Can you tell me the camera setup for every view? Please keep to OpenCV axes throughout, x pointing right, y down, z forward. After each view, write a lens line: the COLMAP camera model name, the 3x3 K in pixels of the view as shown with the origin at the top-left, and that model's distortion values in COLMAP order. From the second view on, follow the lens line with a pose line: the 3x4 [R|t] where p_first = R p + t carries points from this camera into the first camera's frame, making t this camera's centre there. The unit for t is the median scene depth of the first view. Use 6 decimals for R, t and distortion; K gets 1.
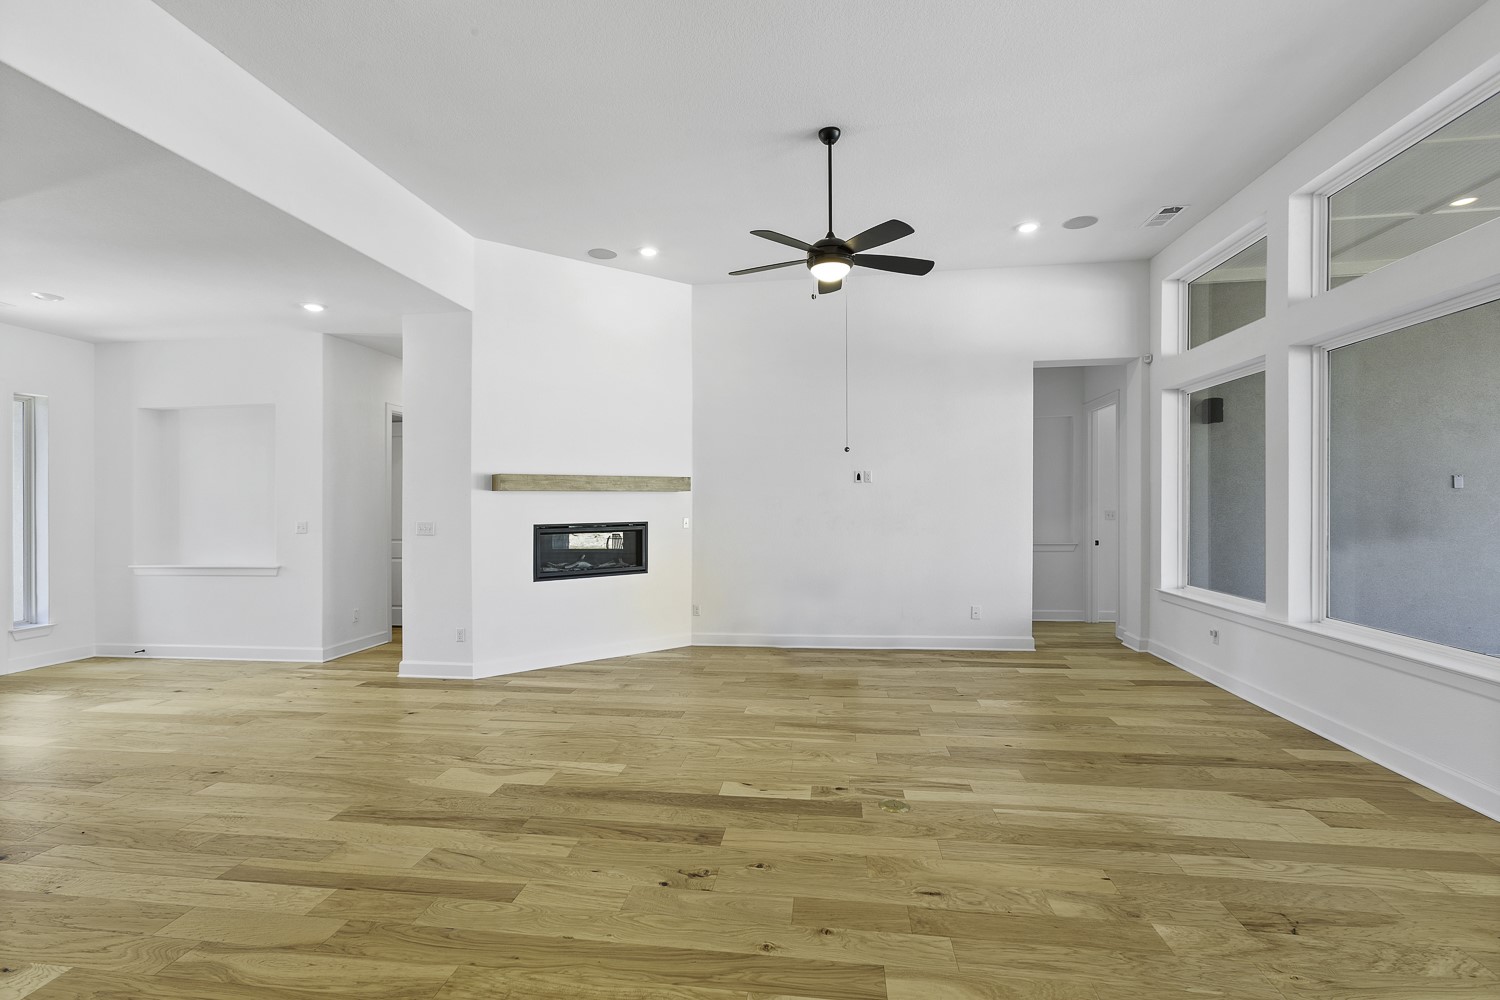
lens RADIAL K [[683.4, 0, 738.1], [0, 683.4, 510.1], [0, 0, 1]] dist [-0.001398, 0.000794]
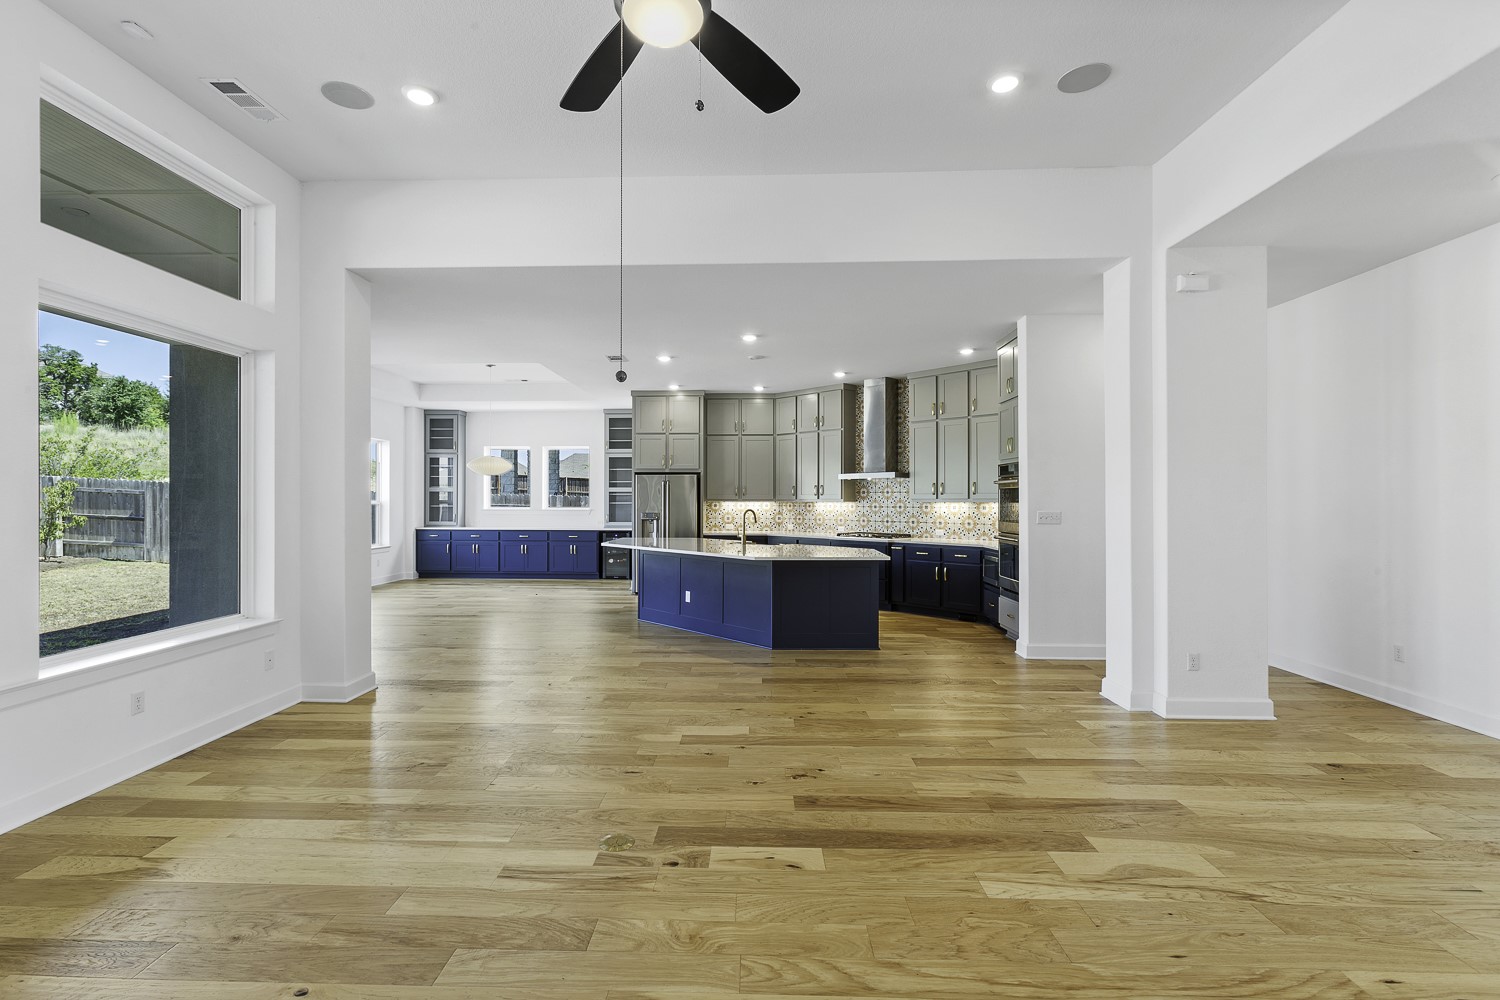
lens RADIAL K [[687.1, 0, 737.8], [0, 687.1, 498.1], [0, 0, 1]] dist [-0.016686, 0.013822]
pose [[-0.993891, 0.006515, -0.110174, 0.135344], [0.005954, 0.999968, 0.005424, -0.011649], [0.110206, 0.004735, -0.993898, 1.520900]]
